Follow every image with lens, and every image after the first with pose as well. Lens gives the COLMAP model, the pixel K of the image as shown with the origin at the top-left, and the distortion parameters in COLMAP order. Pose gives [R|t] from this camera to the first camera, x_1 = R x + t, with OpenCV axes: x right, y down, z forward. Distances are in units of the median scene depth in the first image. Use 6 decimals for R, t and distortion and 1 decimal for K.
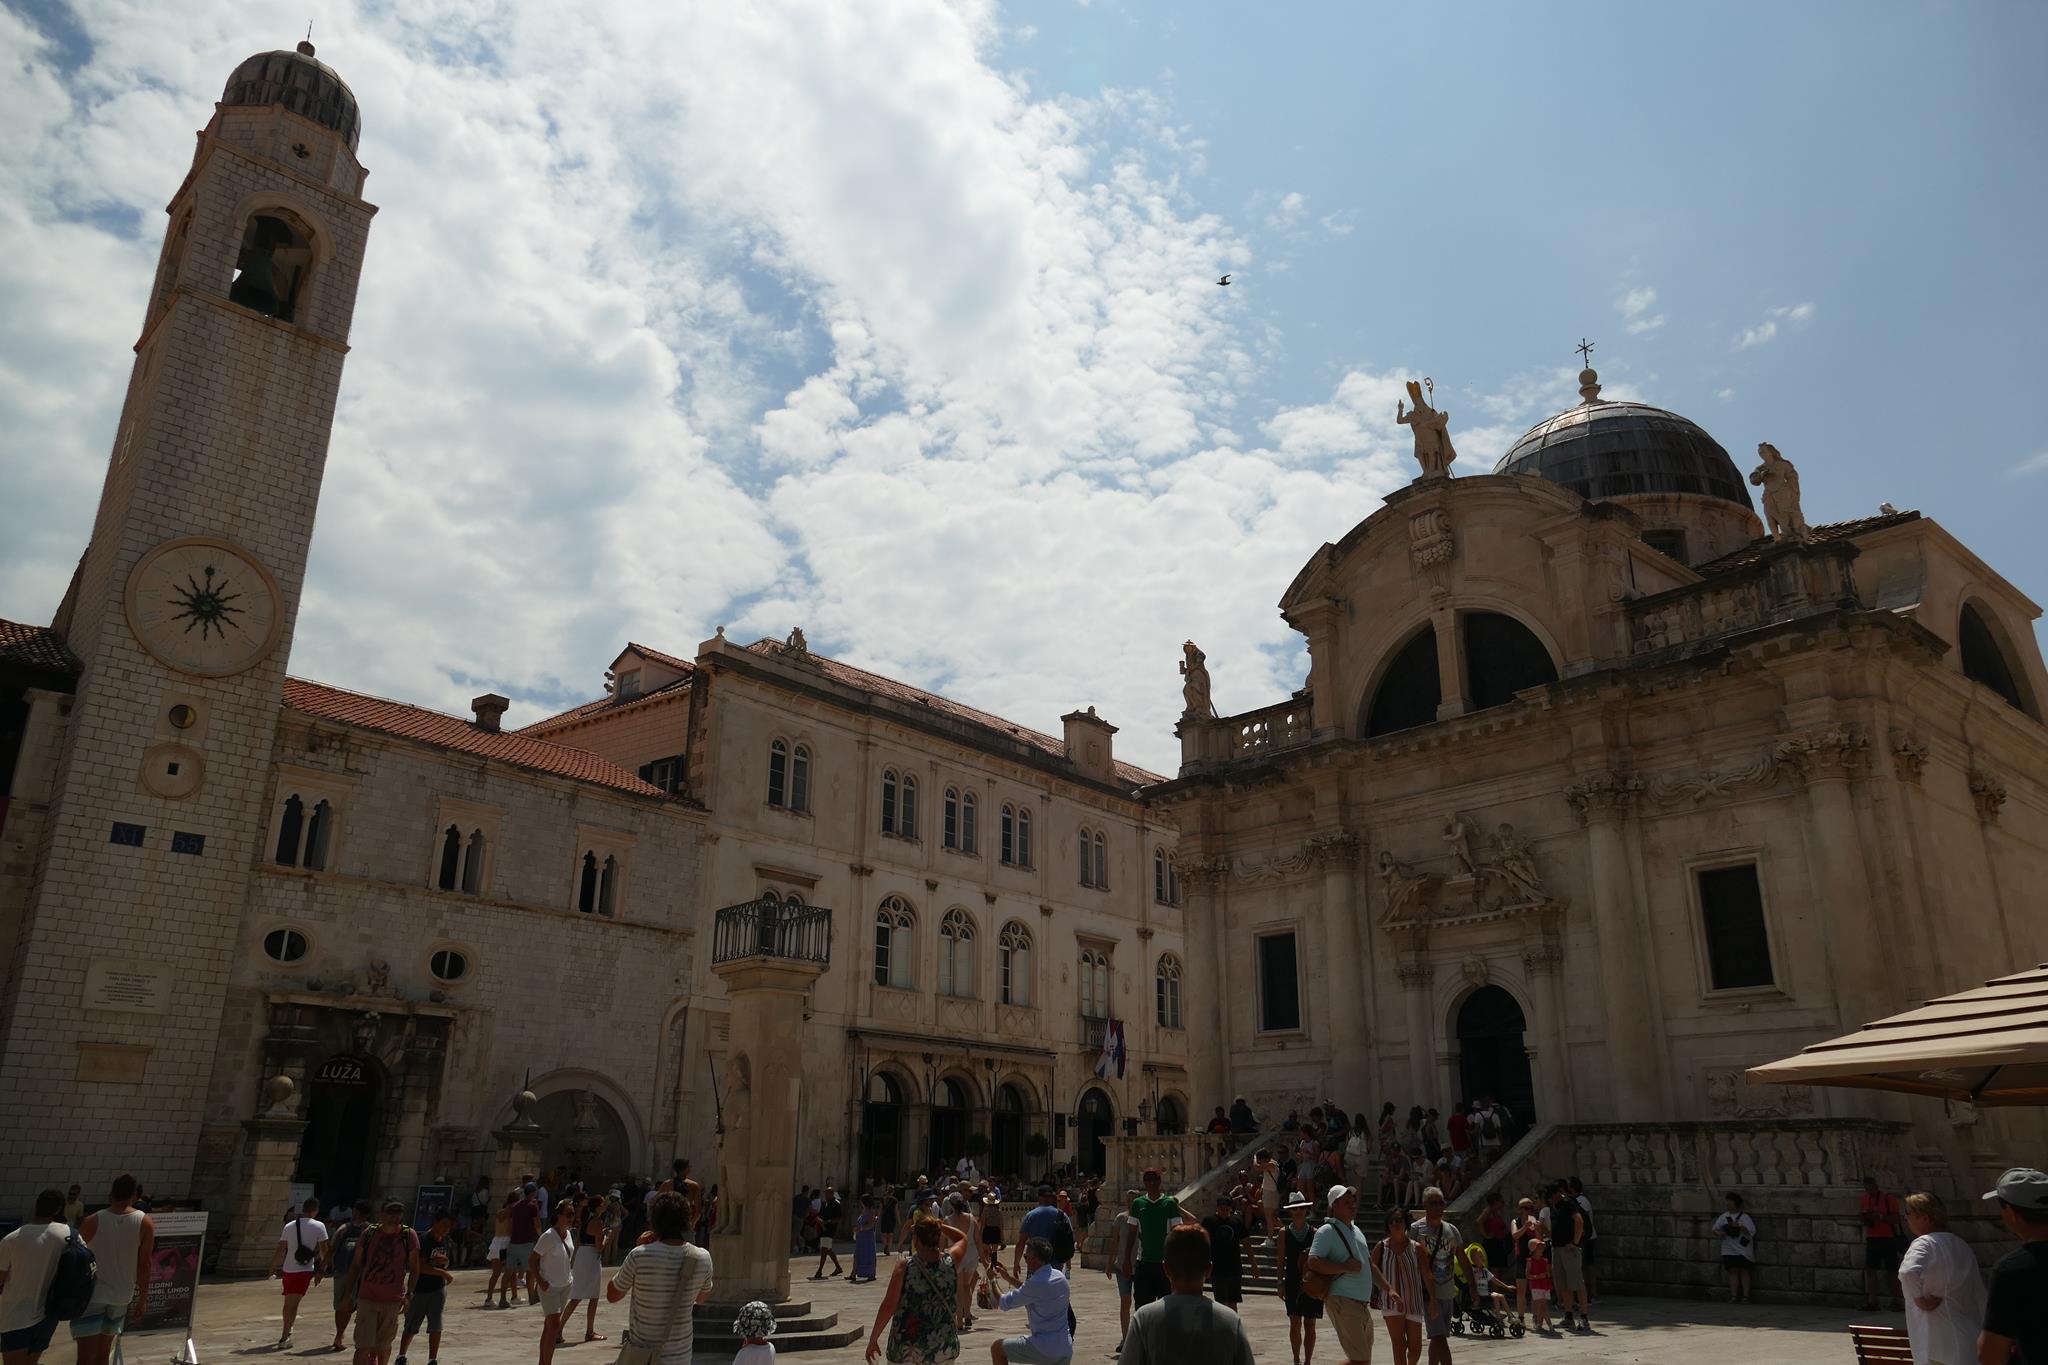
lens RADIAL K [[1468.2, 0, 1030.6], [0, 1468.2, 673.3], [0, 0, 1]] dist [-0.014549, 0.008850]
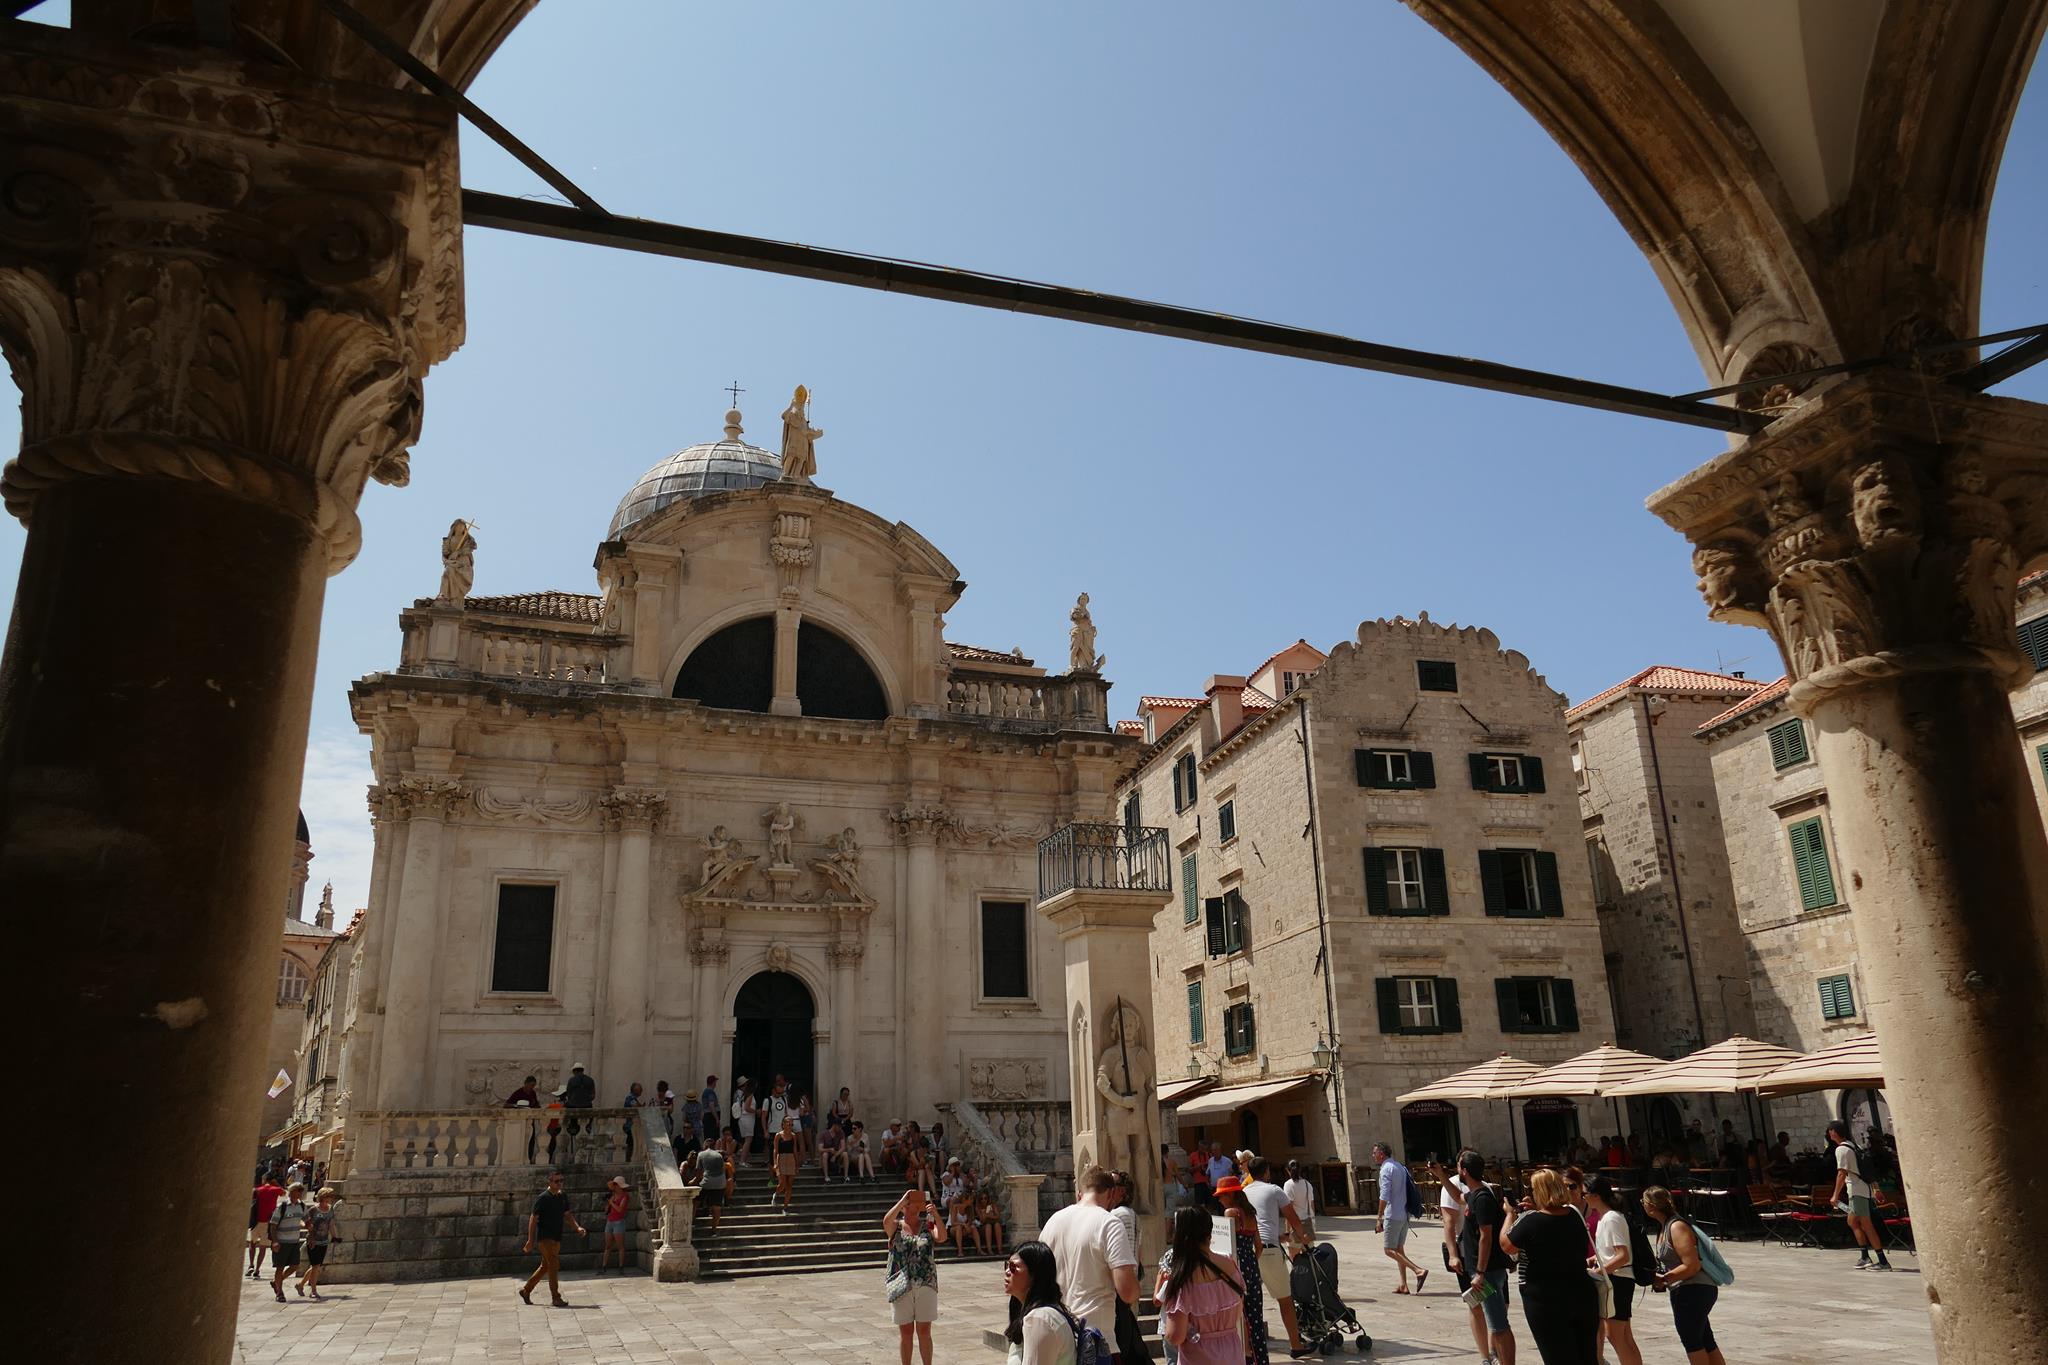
lens RADIAL K [[1468.2, 0, 1031.7], [0, 1468.2, 700.3], [0, 0, 1]] dist [-0.014549, 0.008850]
pose [[0.349312, 0.272152, 0.896613, -0.646132], [-0.274036, 0.944726, -0.179994, 0.177613], [-0.896039, -0.182831, 0.404583, 0.471309]]
